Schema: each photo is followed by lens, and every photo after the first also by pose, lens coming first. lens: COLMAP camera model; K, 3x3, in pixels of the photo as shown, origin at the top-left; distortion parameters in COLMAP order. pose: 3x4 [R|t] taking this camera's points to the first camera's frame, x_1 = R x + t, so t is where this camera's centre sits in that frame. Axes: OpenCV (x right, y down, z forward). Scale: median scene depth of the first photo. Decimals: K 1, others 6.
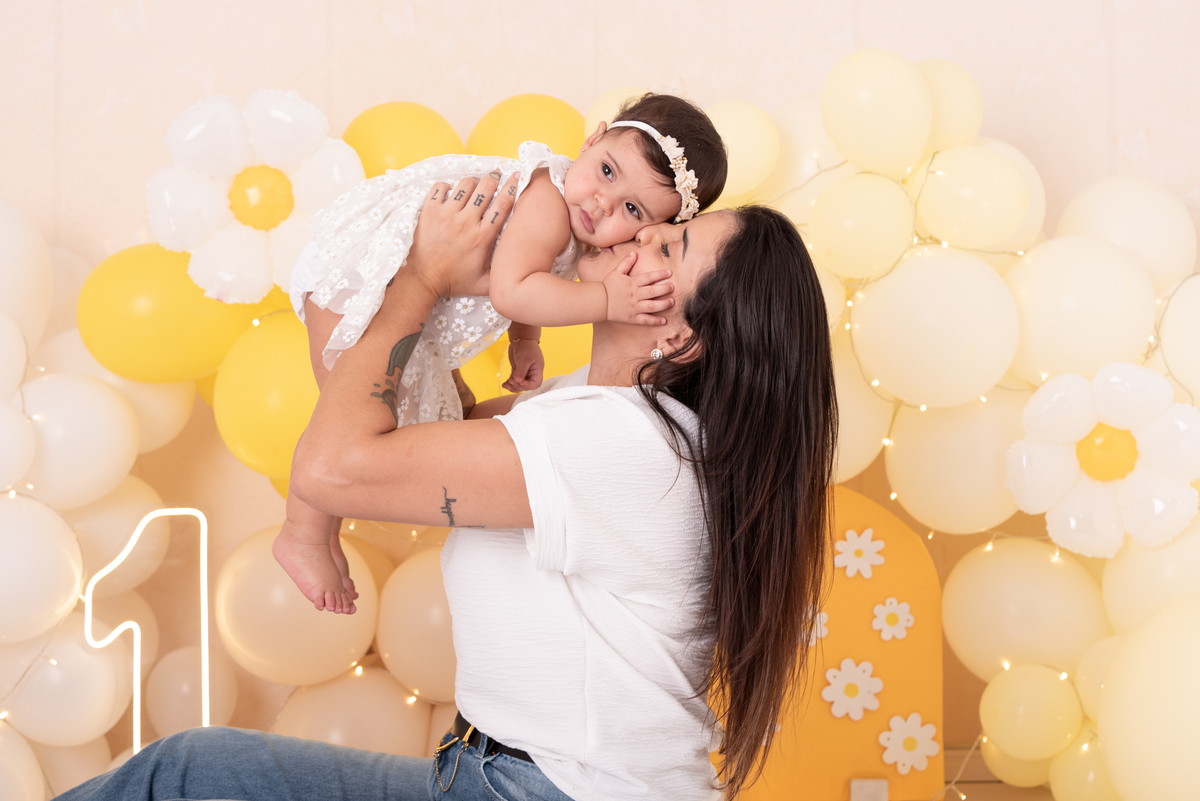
lens RADIAL K [[2194.6, 0, 674.5], [0, 2194.6, 297.8], [0, 0, 1]] dist [-0.002993, -0.074381]
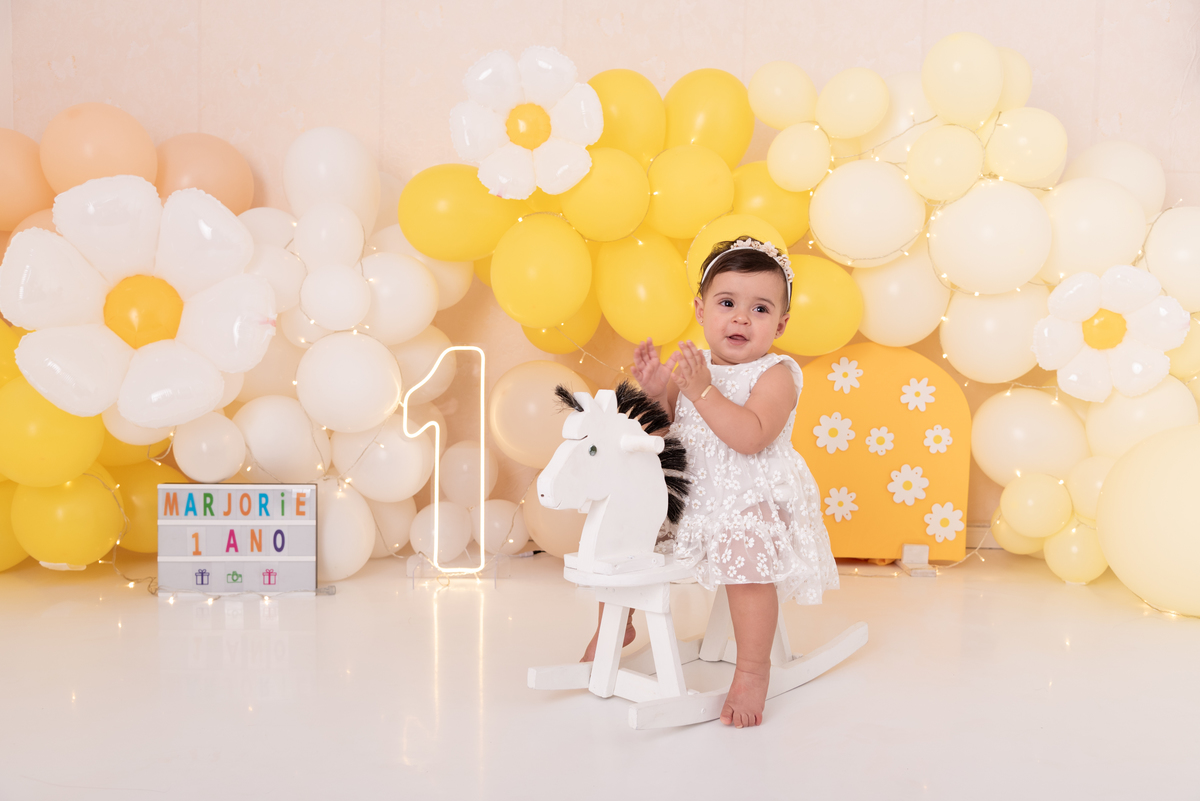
lens RADIAL K [[1117.8, 0, 603.5], [0, 1117.8, 408.5], [0, 0, 1]] dist [-0.008547, -0.015017]
pose [[0.997167, 0.035256, -0.066446, -0.079193], [-0.027355, 0.992841, 0.116272, 0.045876], [0.070070, -0.114125, 0.990992, 0.247796]]
